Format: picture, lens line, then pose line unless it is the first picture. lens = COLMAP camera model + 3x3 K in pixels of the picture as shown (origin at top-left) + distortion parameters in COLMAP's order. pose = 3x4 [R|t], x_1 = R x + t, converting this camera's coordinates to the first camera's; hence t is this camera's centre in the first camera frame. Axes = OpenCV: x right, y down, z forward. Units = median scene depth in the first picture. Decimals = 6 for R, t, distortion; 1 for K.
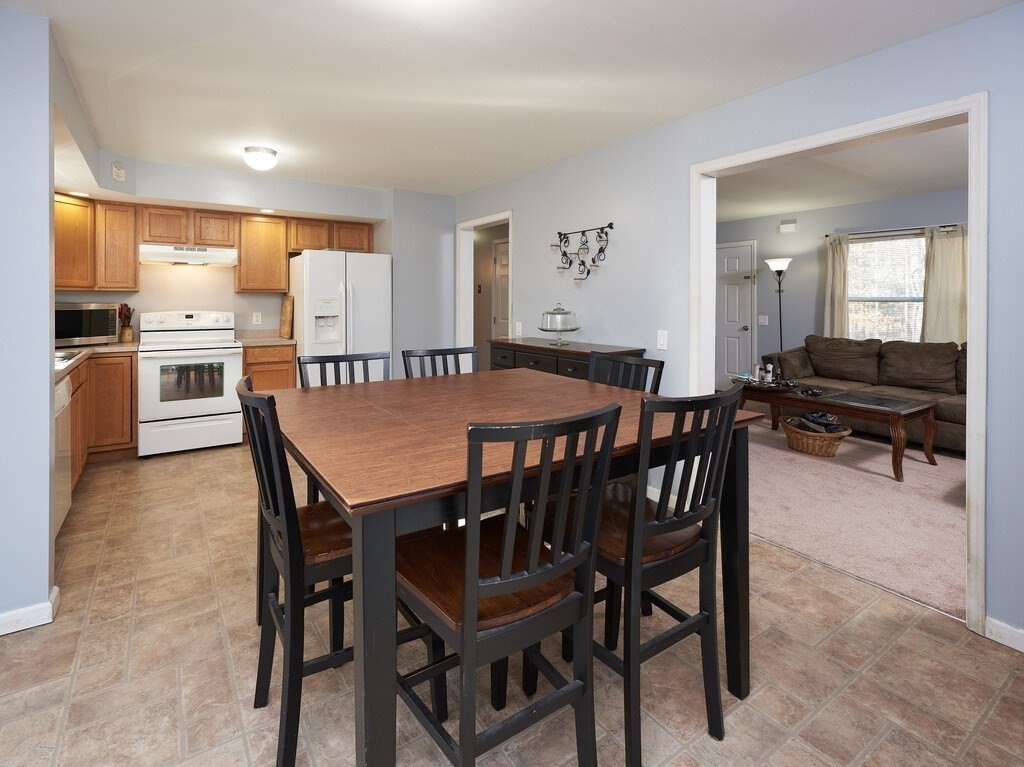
lens RADIAL K [[520.8, 0, 513.2], [0, 520.8, 300.9], [0, 0, 1]] dist [-0.001311, -0.000456]
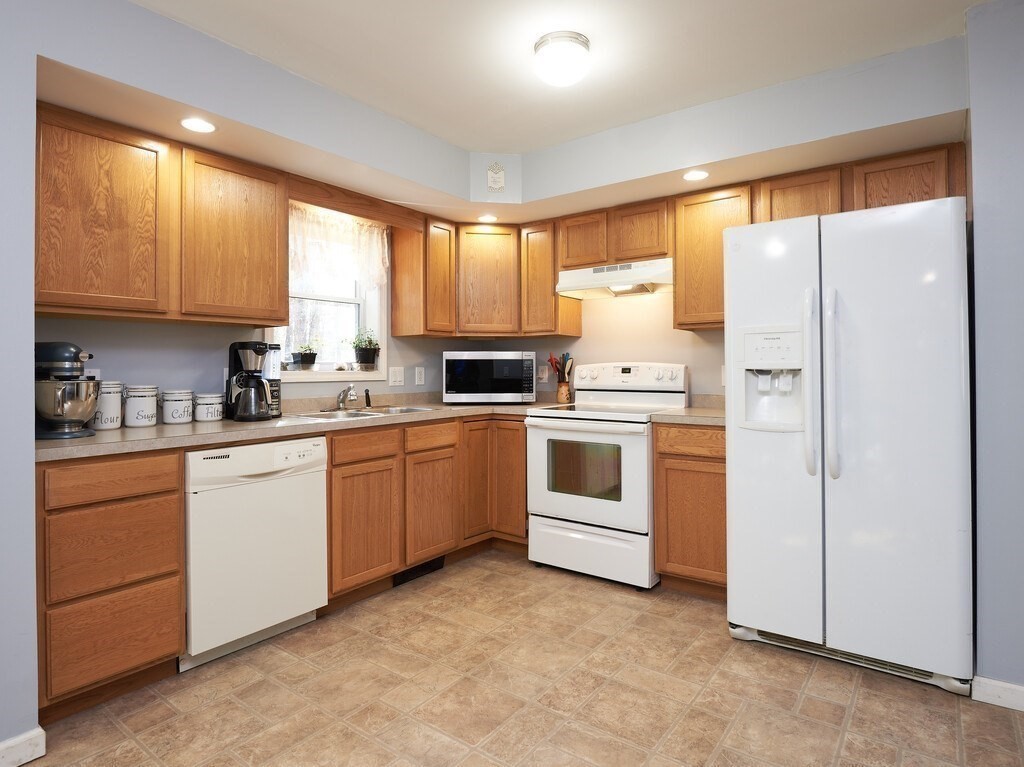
lens RADIAL K [[585.9, 0, 512.8], [0, 585.9, 359.9], [0, 0, 1]] dist [0.045428, 0.000109]
pose [[0.324413, -0.014584, -0.945803, 0.048149], [0.006475, 0.999892, -0.013197, 0.026570], [0.945893, -0.001842, 0.324472, 0.642963]]
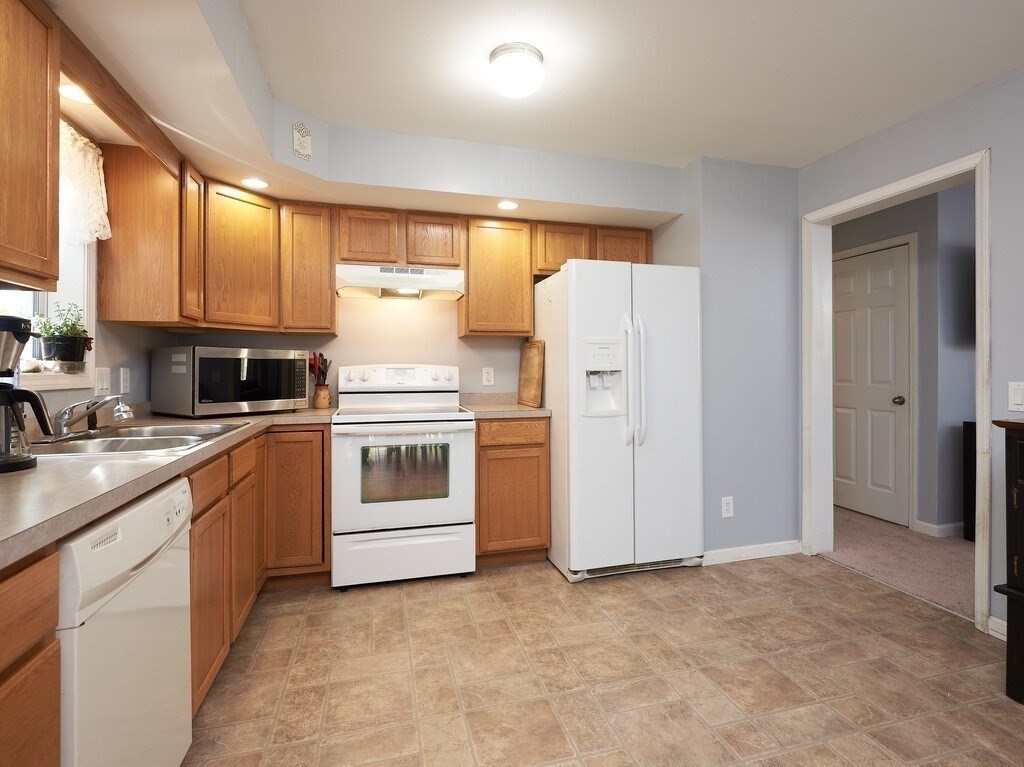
lens RADIAL K [[515.5, 0, 524.2], [0, 515.5, 370.1], [0, 0, 1]] dist [-0.000970, -0.019384]
pose [[0.949332, -0.000980, -0.314275, -0.266210], [0.002156, 0.999992, 0.003395, 0.026429], [0.314269, -0.003901, 0.949326, 0.425531]]
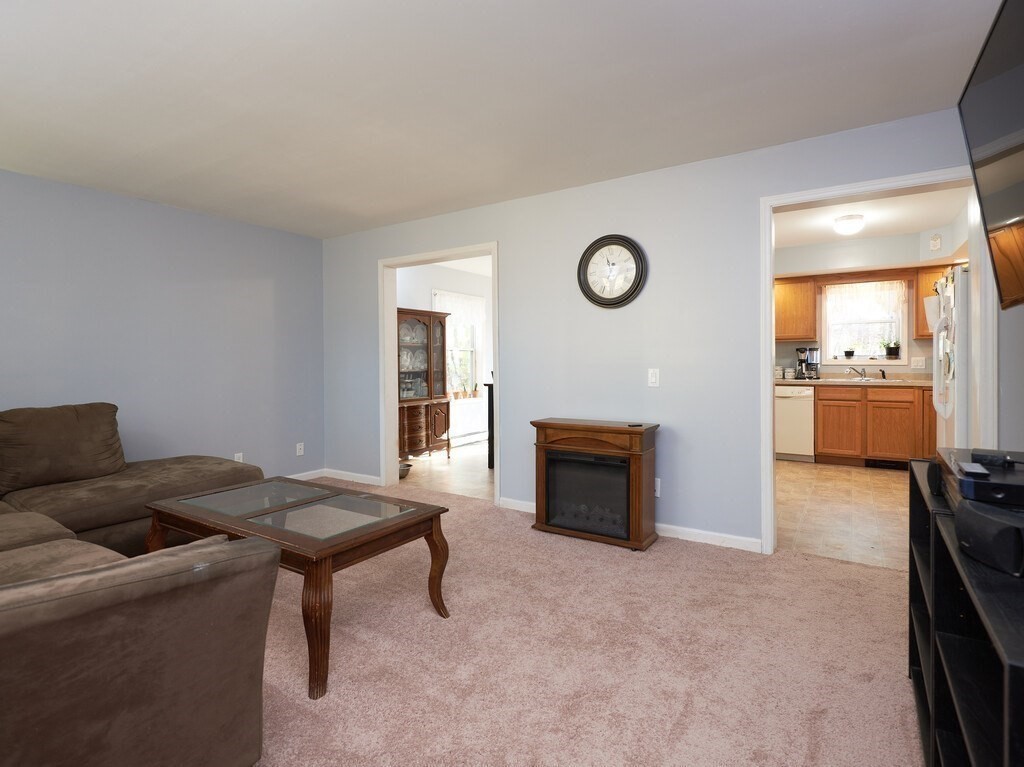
lens RADIAL K [[515.5, 0, 524.2], [0, 515.5, 370.1], [0, 0, 1]] dist [-0.000970, -0.019384]
pose [[-0.914946, 0.016276, -0.403249, 0.560615], [0.008932, 0.999758, 0.020087, 0.022171], [0.403478, 0.014776, -0.914870, 1.493322]]
